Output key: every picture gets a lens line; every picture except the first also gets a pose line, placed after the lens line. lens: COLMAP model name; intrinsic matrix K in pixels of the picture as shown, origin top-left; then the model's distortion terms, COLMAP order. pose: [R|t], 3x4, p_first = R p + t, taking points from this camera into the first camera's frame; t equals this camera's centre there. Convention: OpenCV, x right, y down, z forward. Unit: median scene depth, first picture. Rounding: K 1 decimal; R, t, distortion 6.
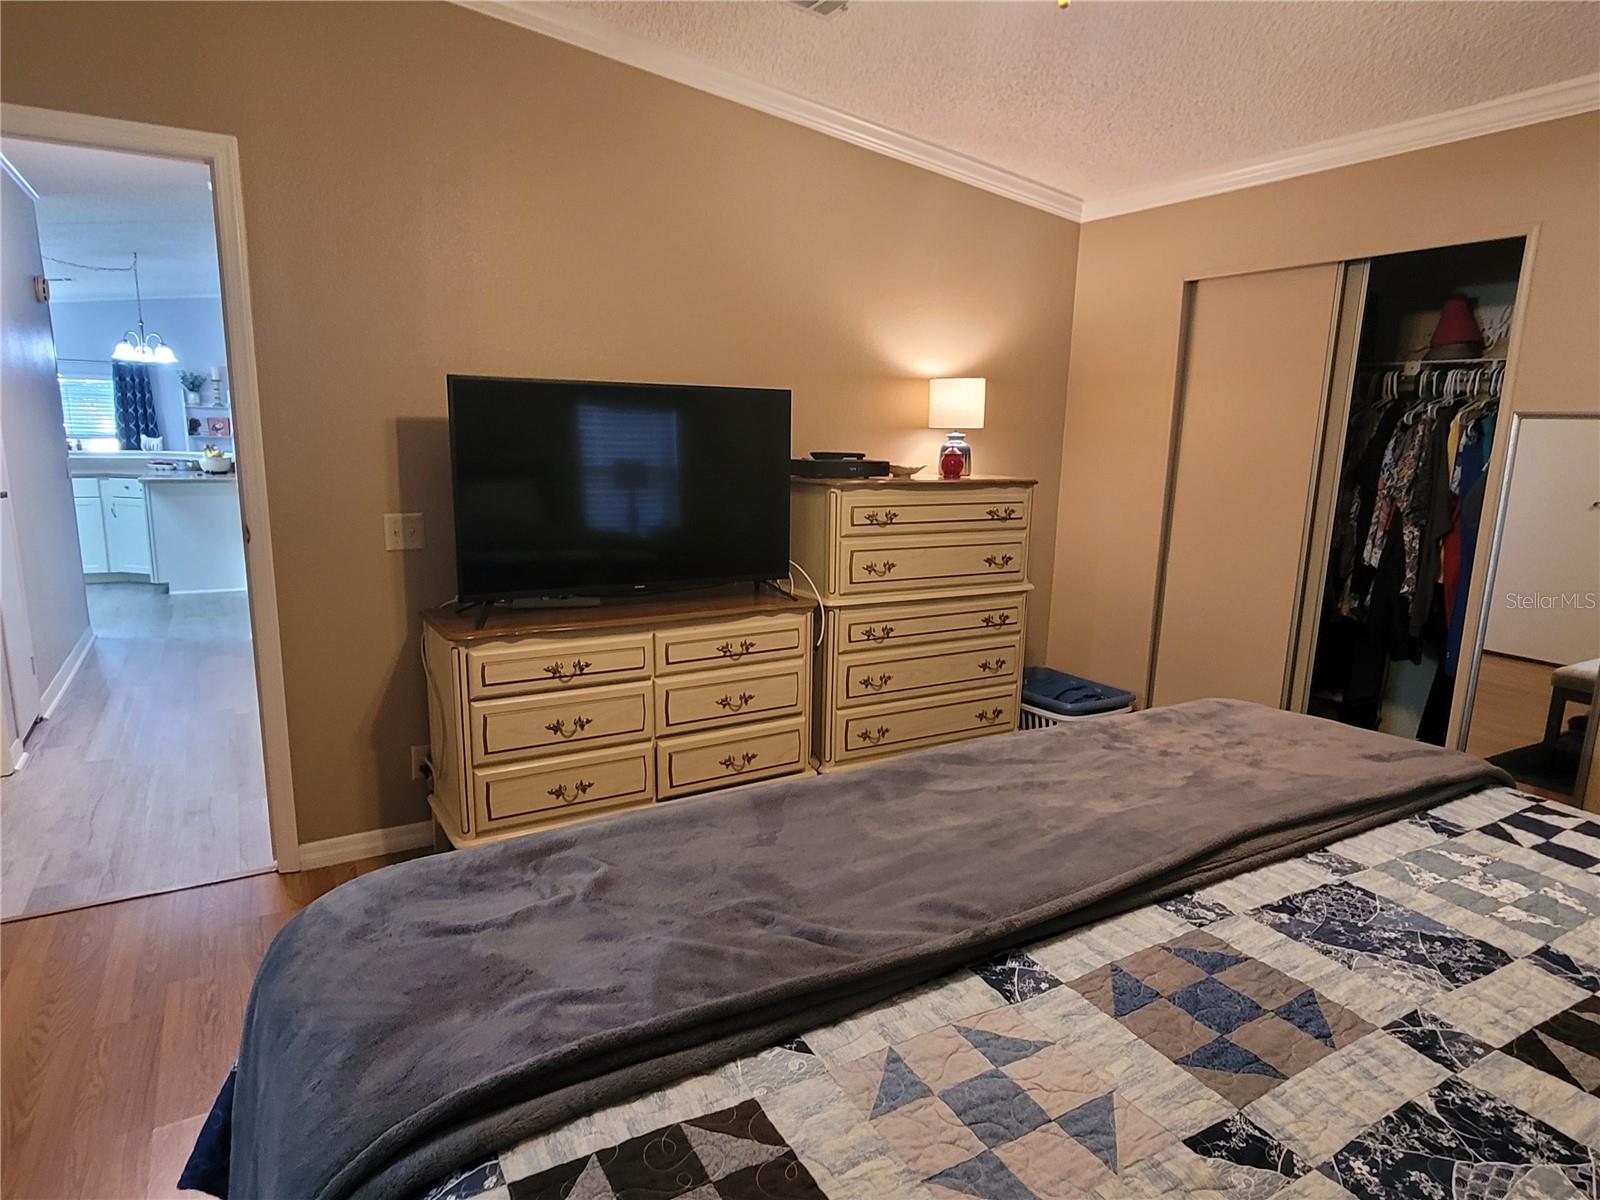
lens RADIAL K [[946.4, 0, 803.9], [0, 946.4, 604.8], [0, 0, 1]] dist [-0.000987, -0.003589]
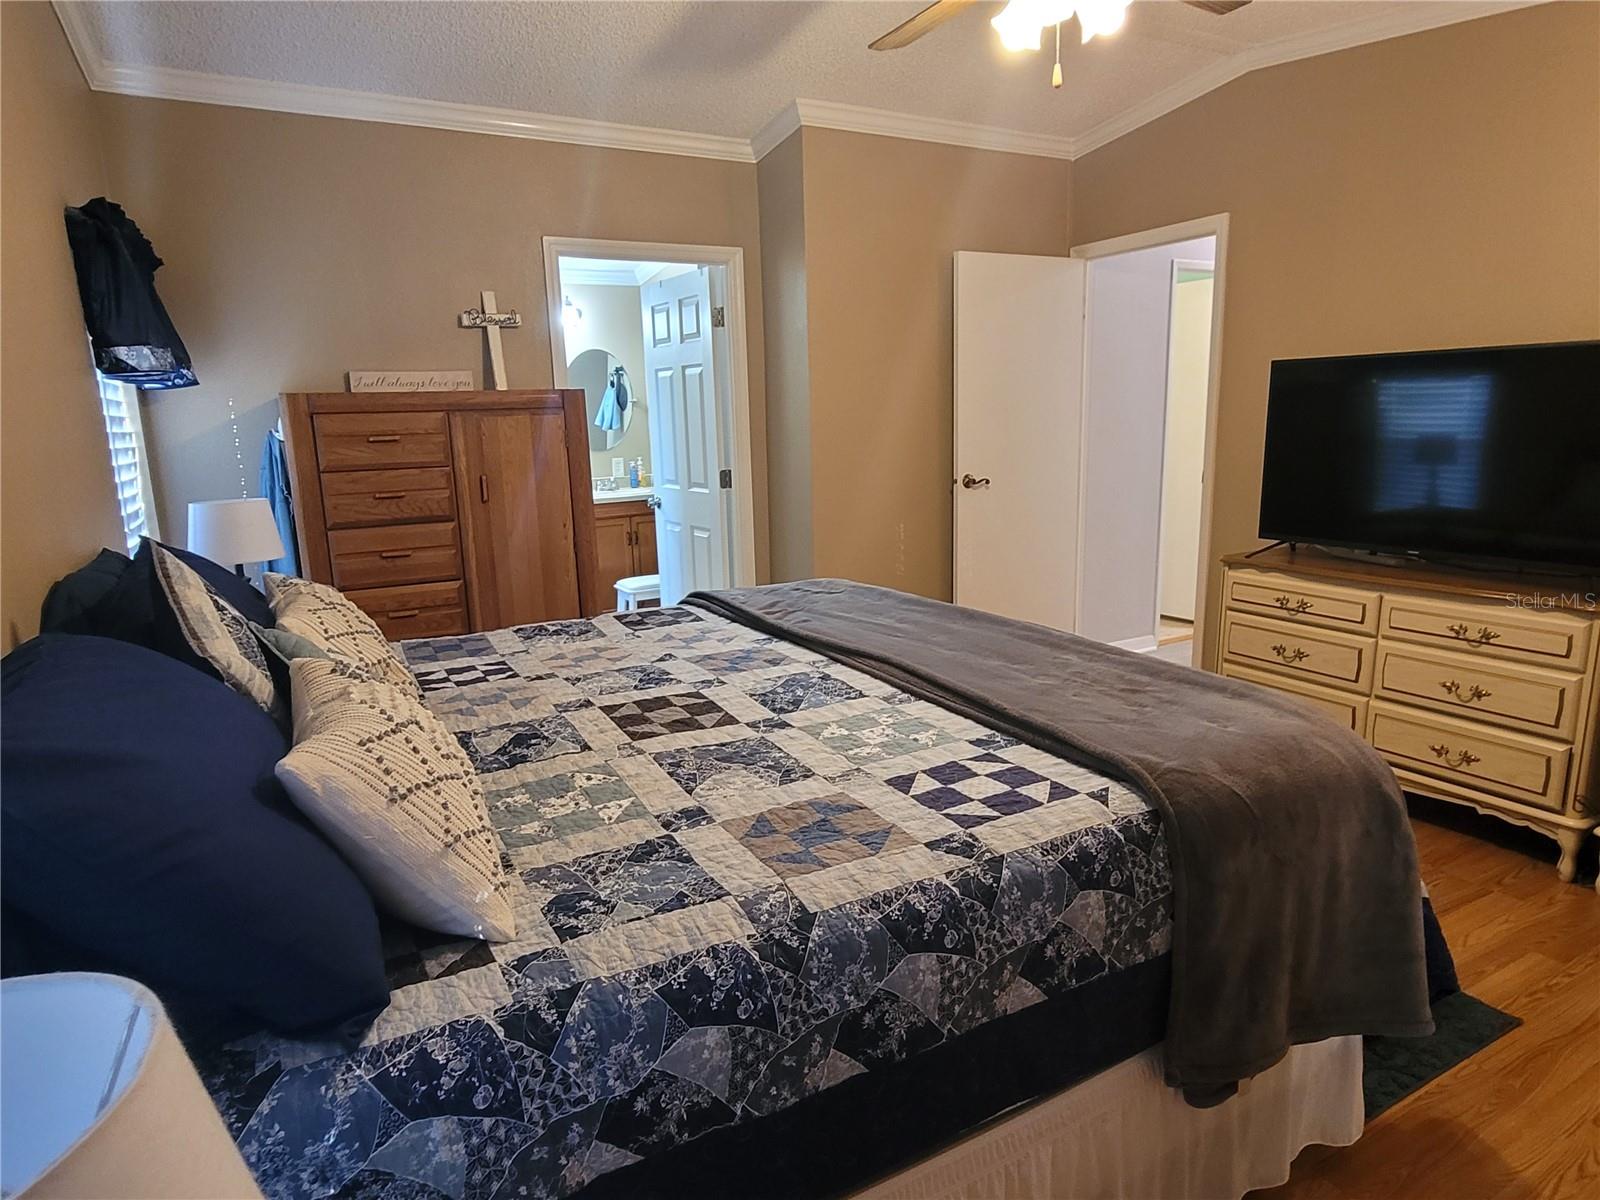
lens RADIAL K [[946.4, 0, 805.5], [0, 946.4, 602.6], [0, 0, 1]] dist [-0.000987, -0.003589]
pose [[-0.033334, 0.174737, -0.984051, 2.145102], [-0.157656, 0.971352, 0.177822, -0.111305], [0.986931, 0.161069, -0.004831, 0.930507]]
